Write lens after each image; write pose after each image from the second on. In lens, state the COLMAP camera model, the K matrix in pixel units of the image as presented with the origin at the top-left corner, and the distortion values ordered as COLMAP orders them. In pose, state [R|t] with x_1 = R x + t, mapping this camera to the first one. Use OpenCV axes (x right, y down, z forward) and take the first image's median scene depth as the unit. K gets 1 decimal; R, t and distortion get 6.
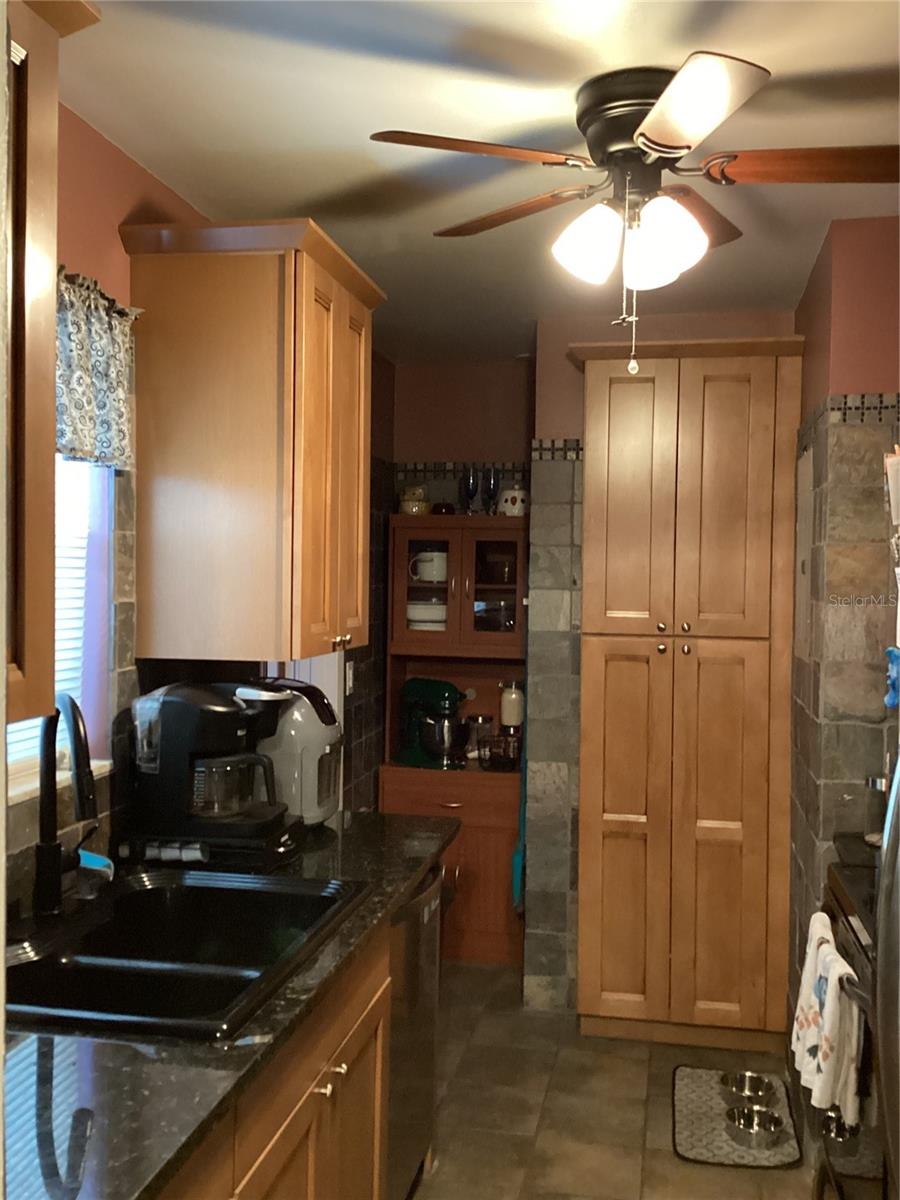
lens RADIAL K [[1171.6, 0, 451.0], [0, 1171.6, 598.8], [0, 0, 1]] dist [0.108743, -0.230700]
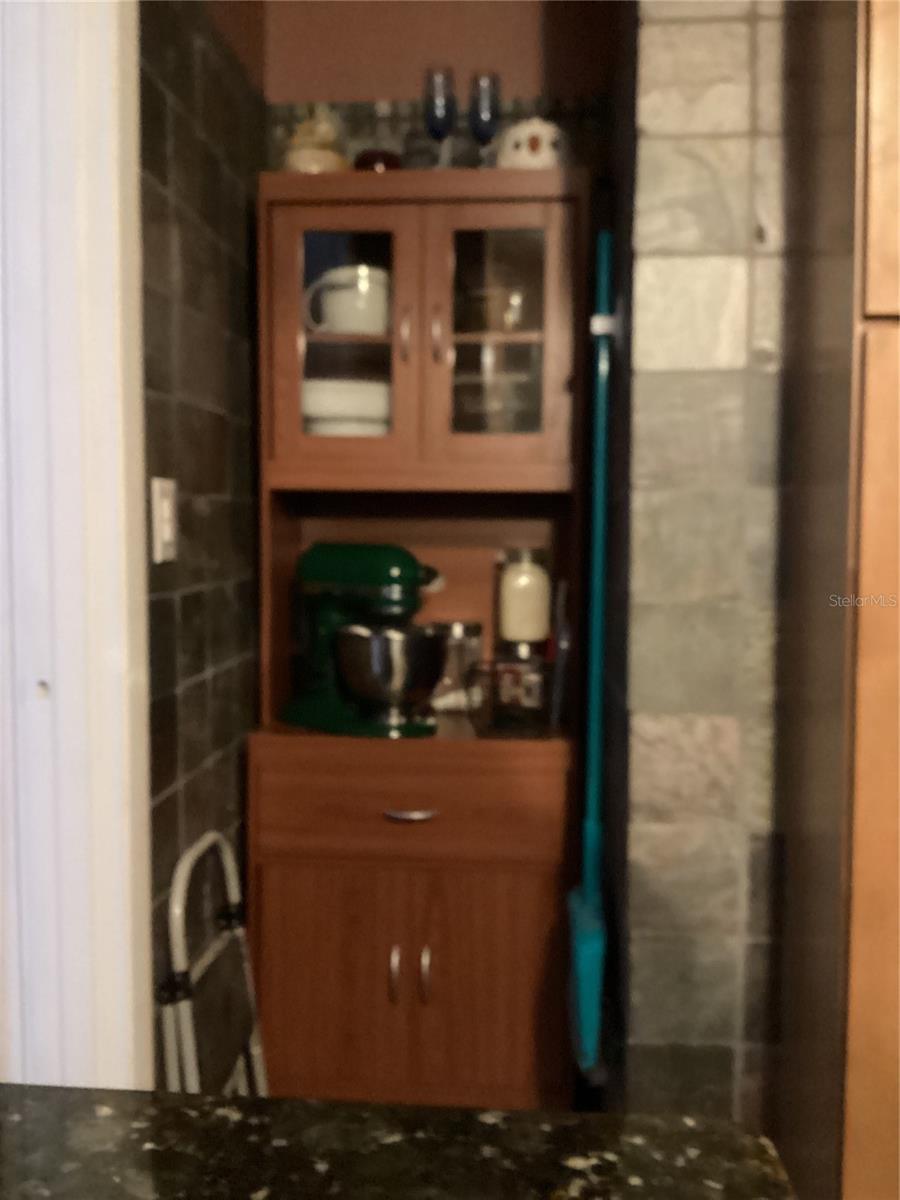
lens RADIAL K [[1054.5, 0, 449.0], [0, 1054.5, 596.6], [0, 0, 1]] dist [0.101922, -0.217475]
pose [[0.993777, -0.020529, 0.109480, -0.045756], [0.016593, 0.999187, 0.036743, 0.124263], [-0.110146, -0.034698, 0.993310, 0.963501]]
